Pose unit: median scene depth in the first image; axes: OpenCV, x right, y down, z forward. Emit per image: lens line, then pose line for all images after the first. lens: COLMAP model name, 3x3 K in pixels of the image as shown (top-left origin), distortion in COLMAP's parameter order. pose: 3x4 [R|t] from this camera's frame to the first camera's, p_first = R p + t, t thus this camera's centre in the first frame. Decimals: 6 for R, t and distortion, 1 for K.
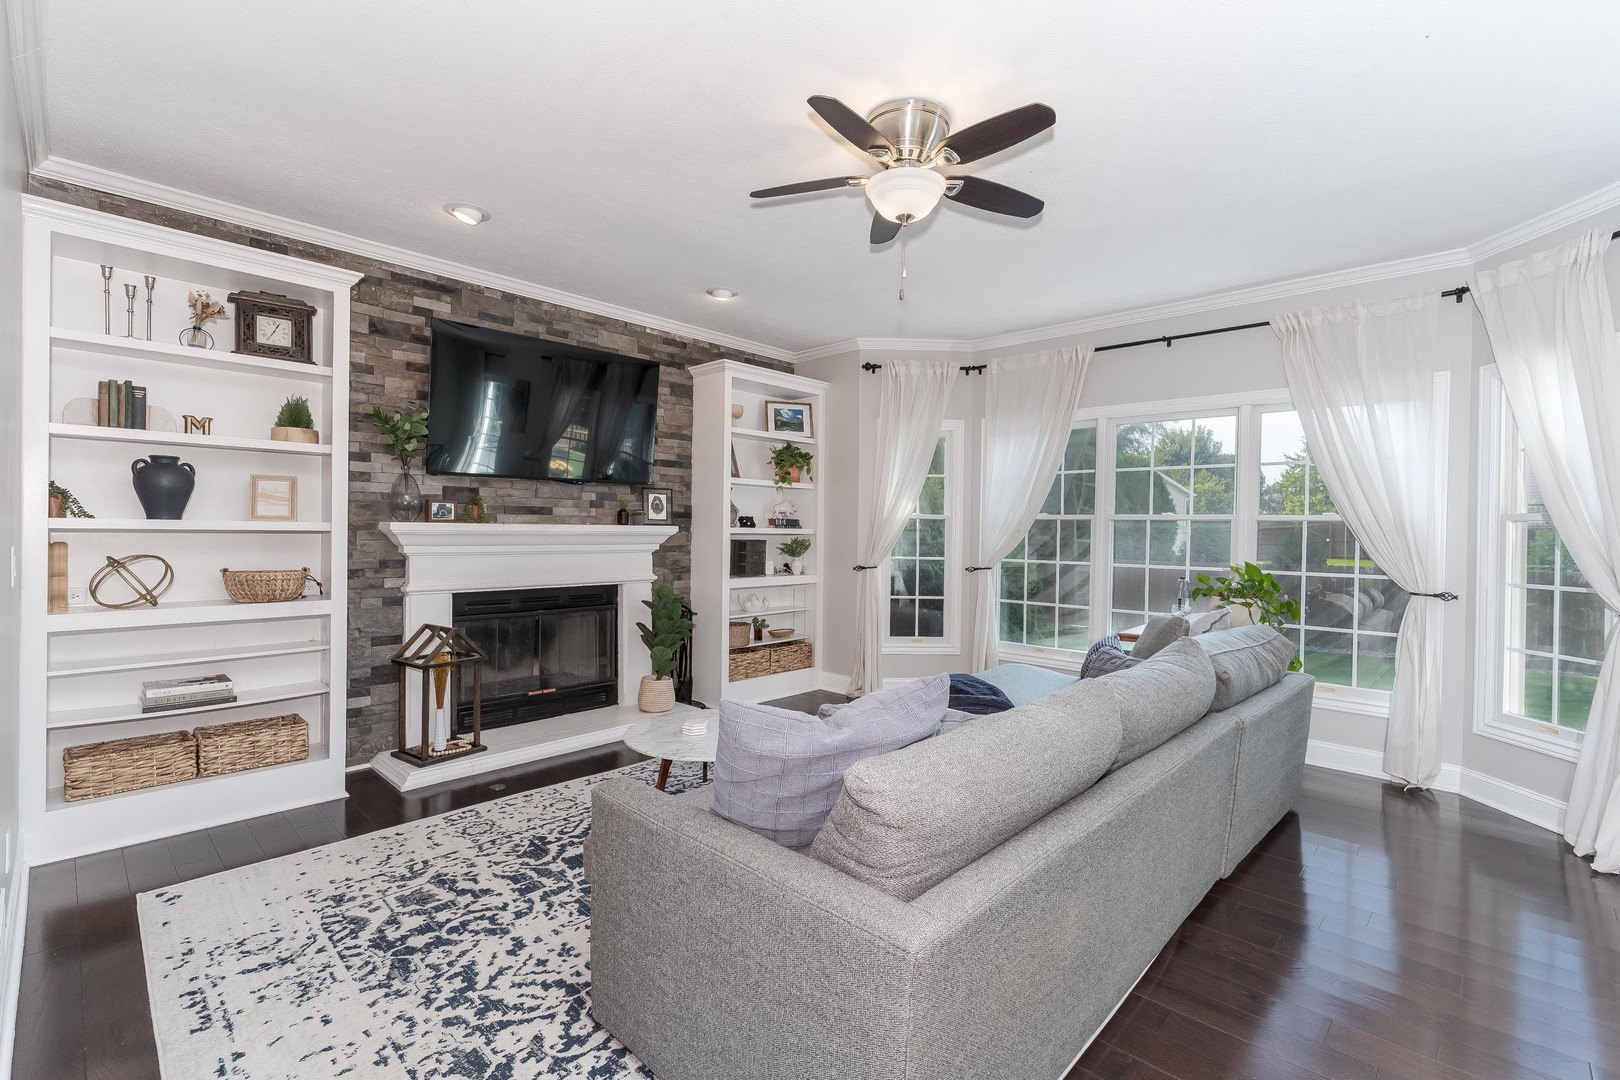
lens RADIAL K [[727.1, 0, 796.1], [0, 727.1, 535.5], [0, 0, 1]] dist [-0.003744, 0.001108]
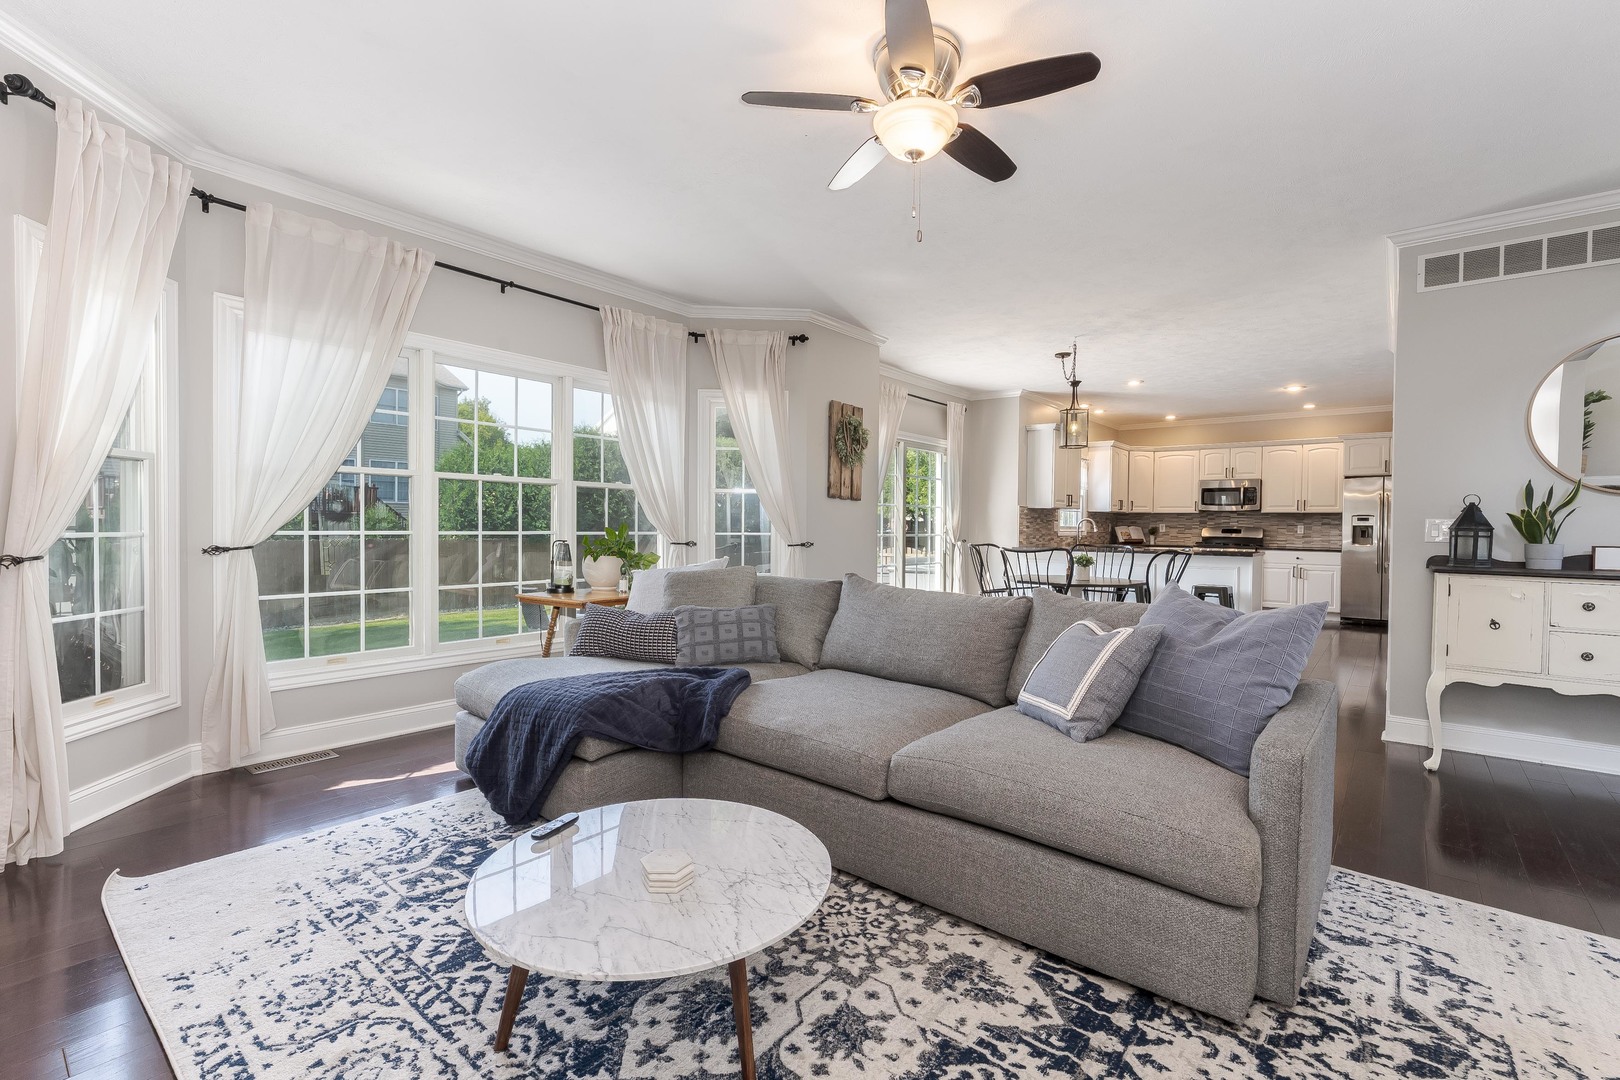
lens RADIAL K [[727.1, 0, 821.4], [0, 727.1, 537.2], [0, 0, 1]] dist [-0.003744, 0.001108]
pose [[-0.103426, -0.032150, 0.994117, -0.525560], [-0.002931, 0.999483, 0.032019, 0.021941], [-0.994633, 0.000398, -0.103466, 0.801042]]
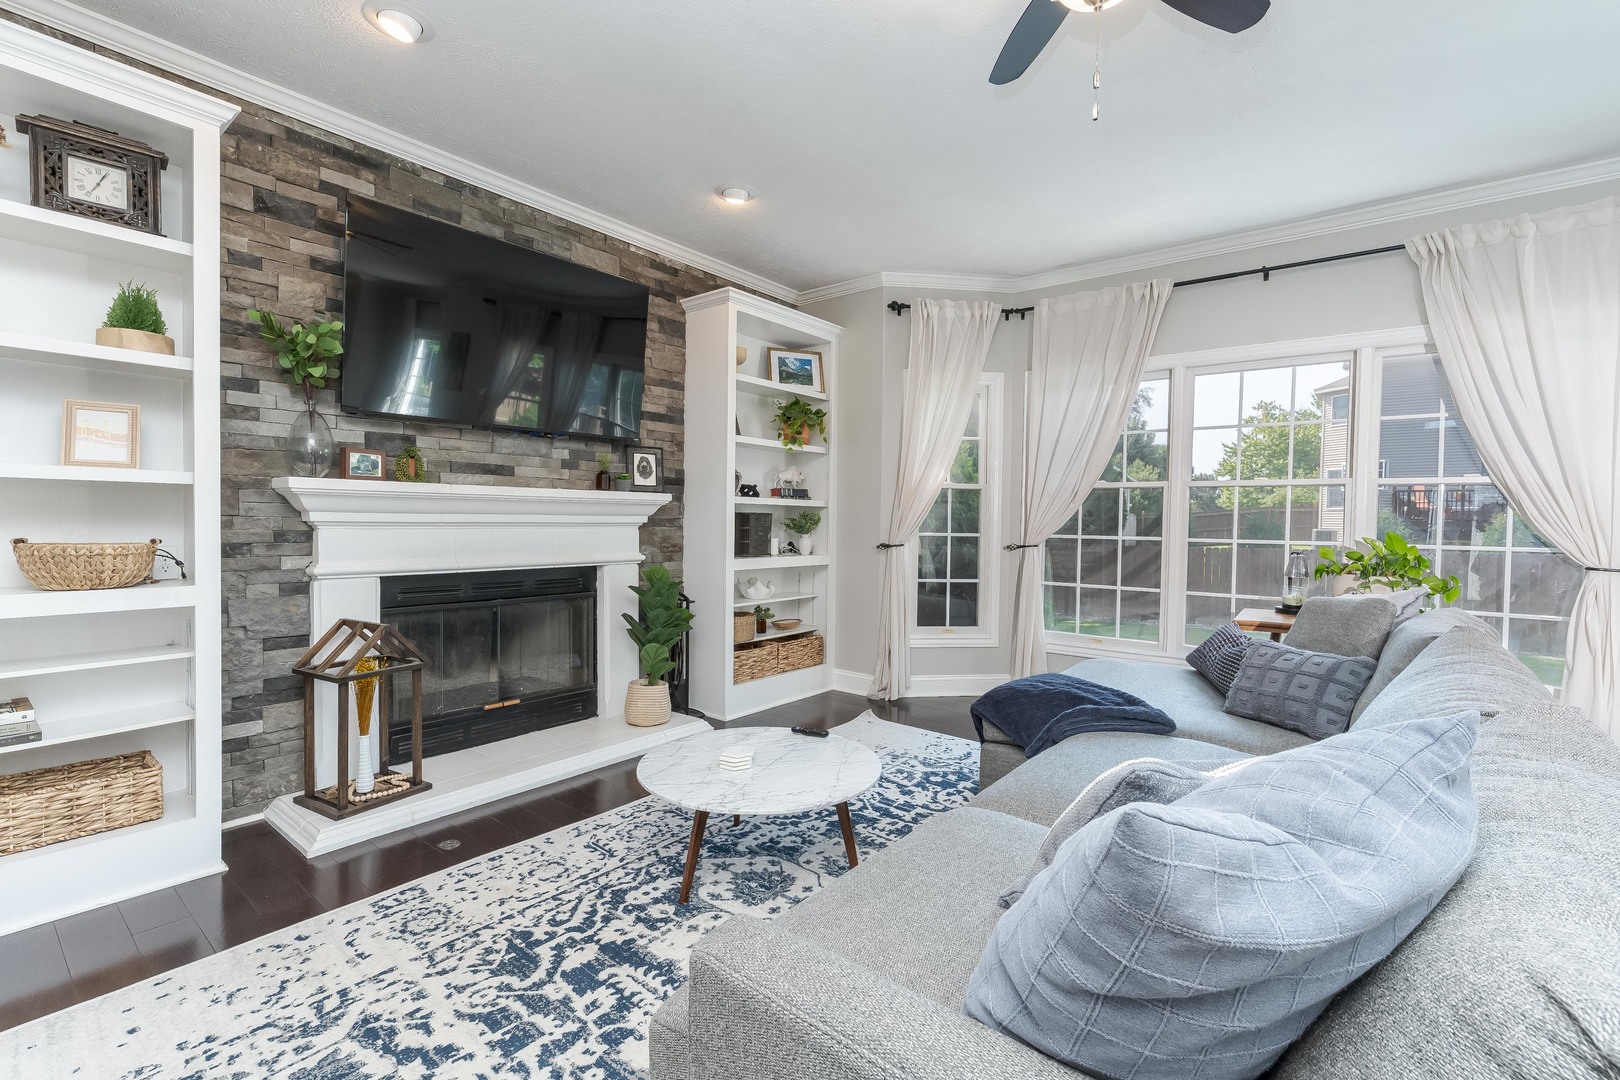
lens RADIAL K [[727.1, 0, 800.7], [0, 727.1, 536.8], [0, 0, 1]] dist [-0.003744, 0.001108]
pose [[0.996110, -0.001276, 0.088111, -0.115440], [-0.000254, 0.999850, 0.017343, 0.026783], [-0.088120, -0.017298, 0.995960, 0.234069]]
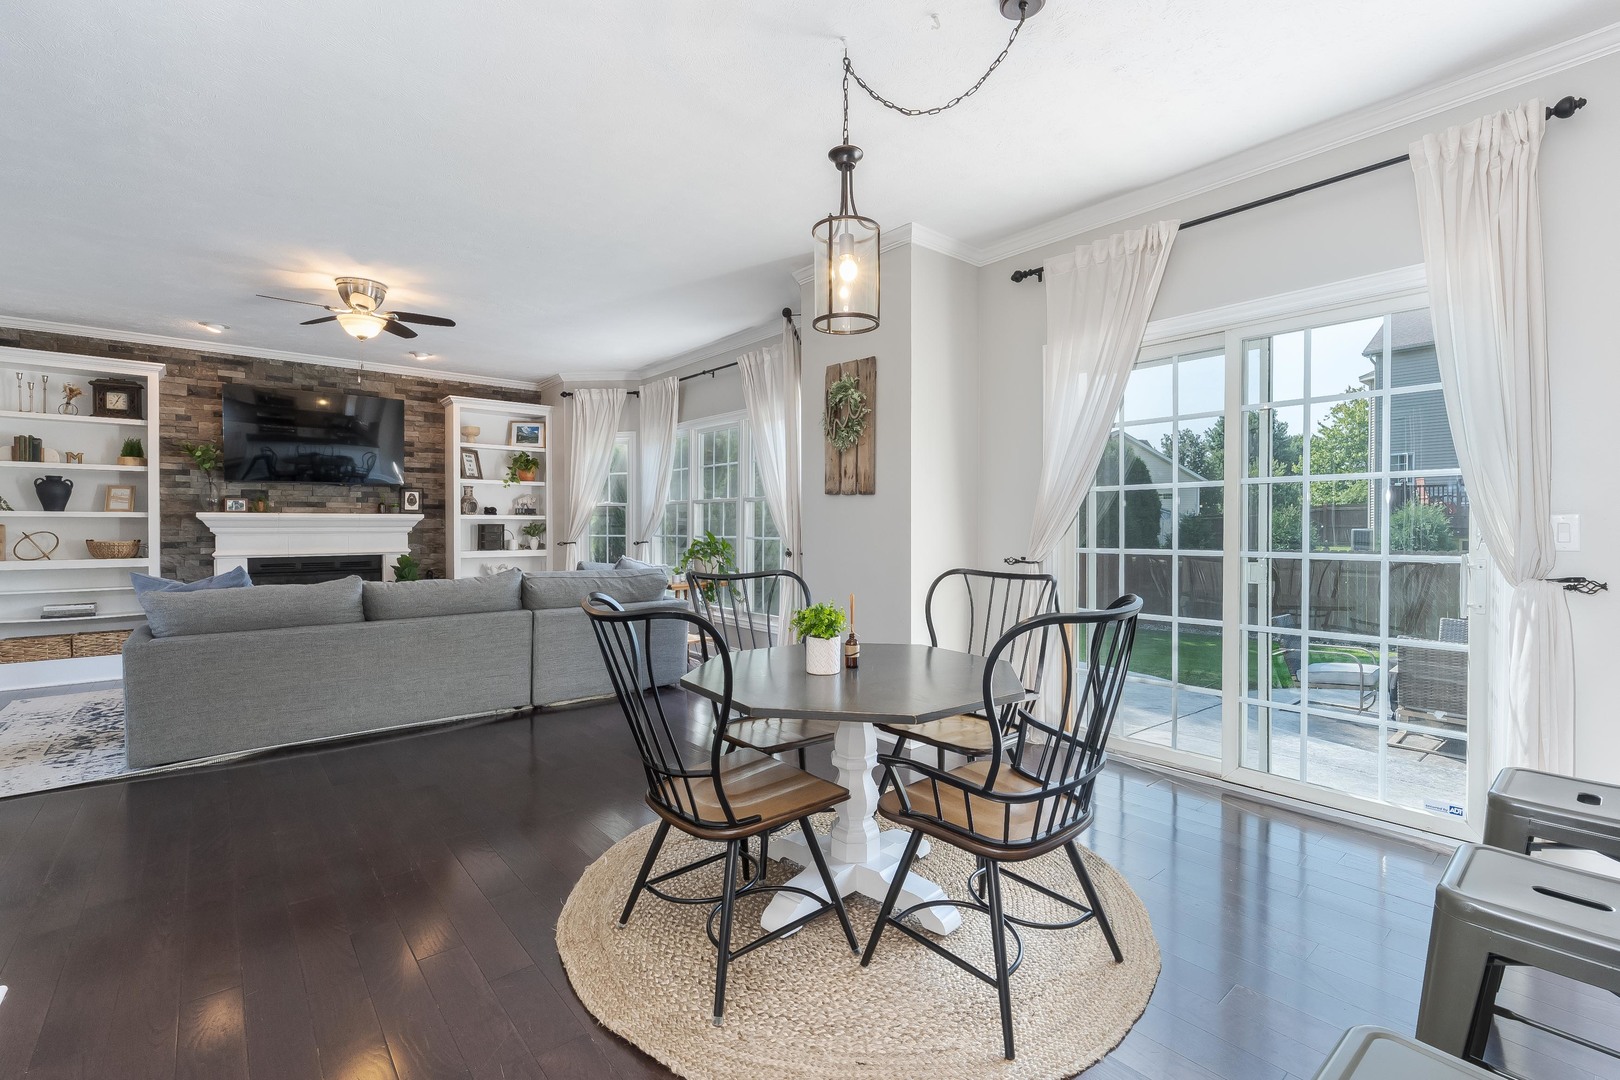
lens RADIAL K [[757.7, 0, 765.9], [0, 757.7, 535.7], [0, 0, 1]] dist [-0.011286, 0.002234]
pose [[0.989434, -0.014534, -0.144251, 0.903981], [0.014474, 0.999894, -0.001465, 0.052101], [0.144257, -0.000639, 0.989540, -0.460949]]
